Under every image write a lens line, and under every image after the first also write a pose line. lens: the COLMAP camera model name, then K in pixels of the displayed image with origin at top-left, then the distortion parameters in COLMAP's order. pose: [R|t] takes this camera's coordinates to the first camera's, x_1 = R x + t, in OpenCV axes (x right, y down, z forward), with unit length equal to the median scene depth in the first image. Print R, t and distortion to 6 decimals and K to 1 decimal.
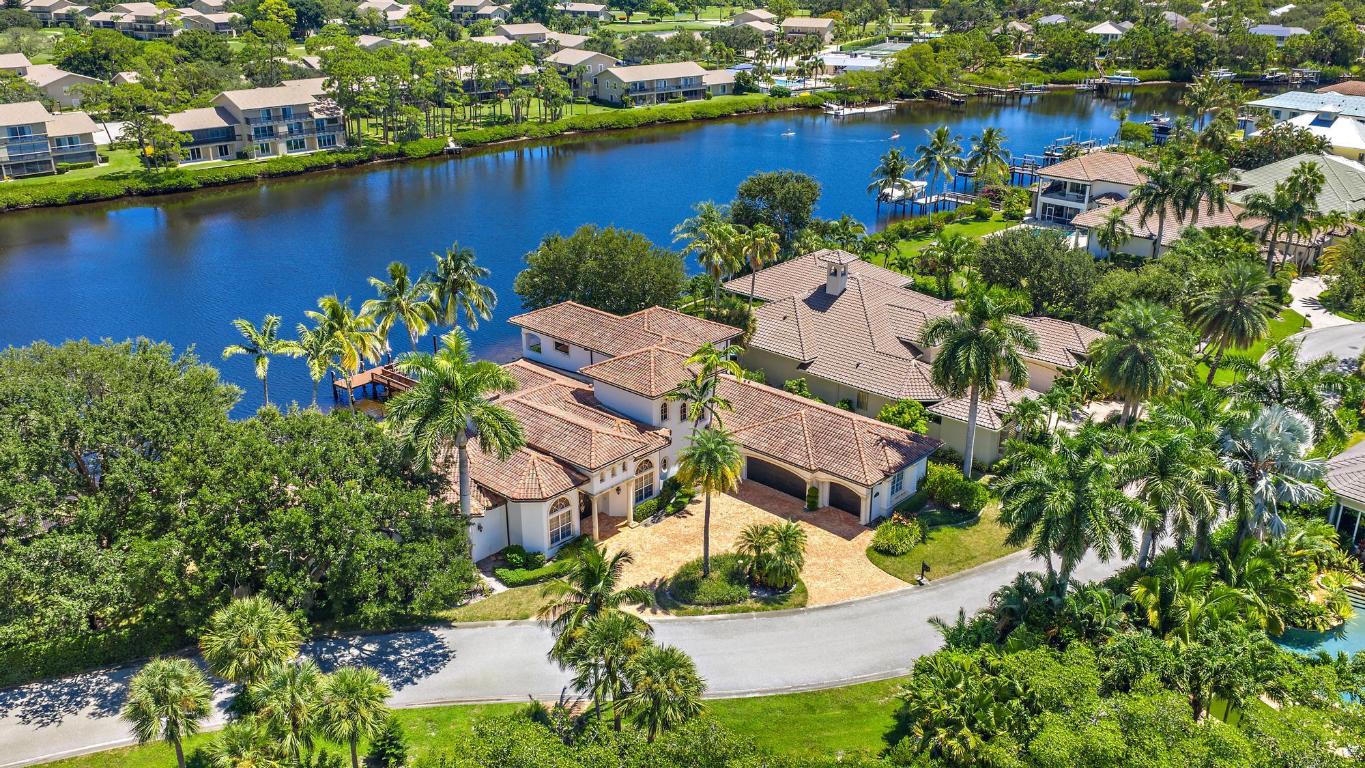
lens RADIAL K [[1149.7, 0, 677.8], [0, 1149.7, 383.5], [0, 0, 1]] dist [0.004460, -0.007388]
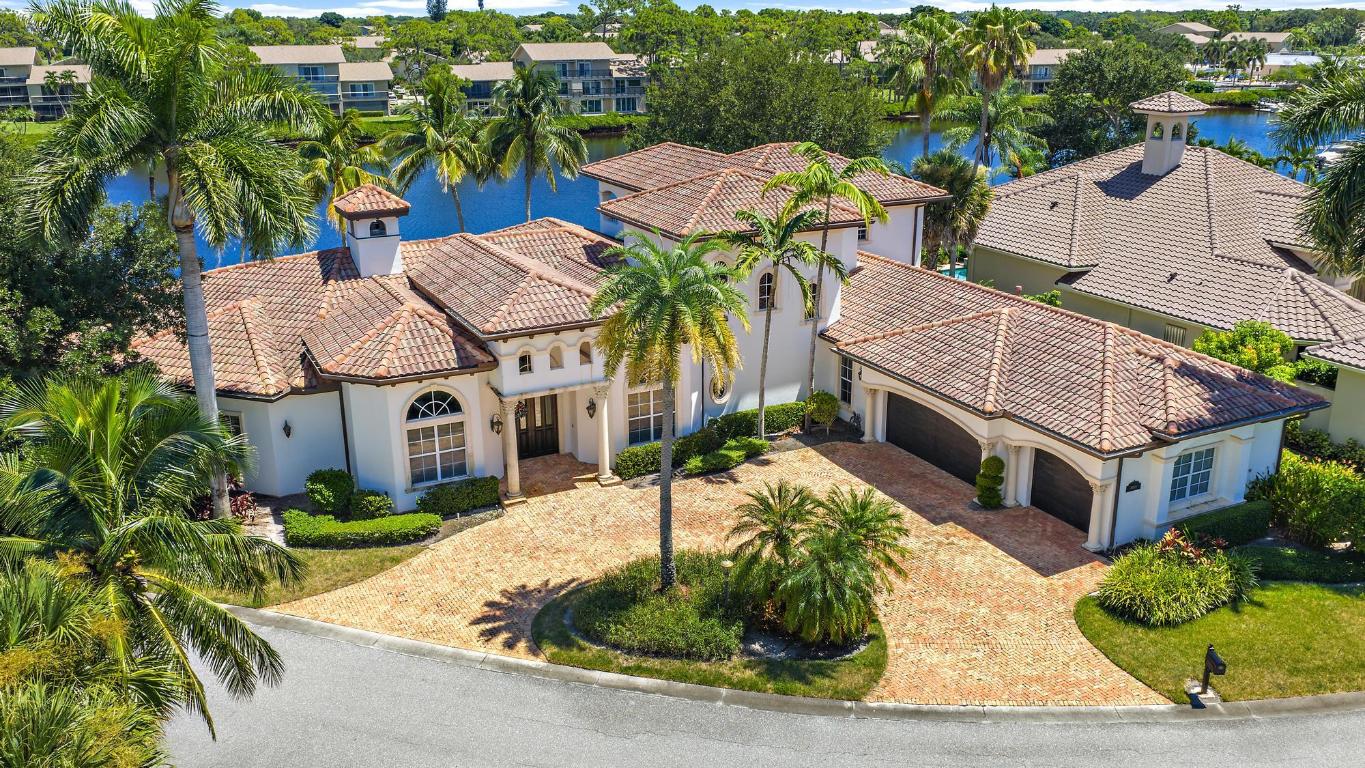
lens RADIAL K [[1149.7, 0, 690.2], [0, 1149.7, 387.5], [0, 0, 1]] dist [0.004460, -0.007388]
pose [[0.936937, 0.105229, -0.333280, 0.156867], [-0.126943, 0.990934, -0.043996, 0.100157], [0.325629, 0.083529, 0.941801, 0.535544]]
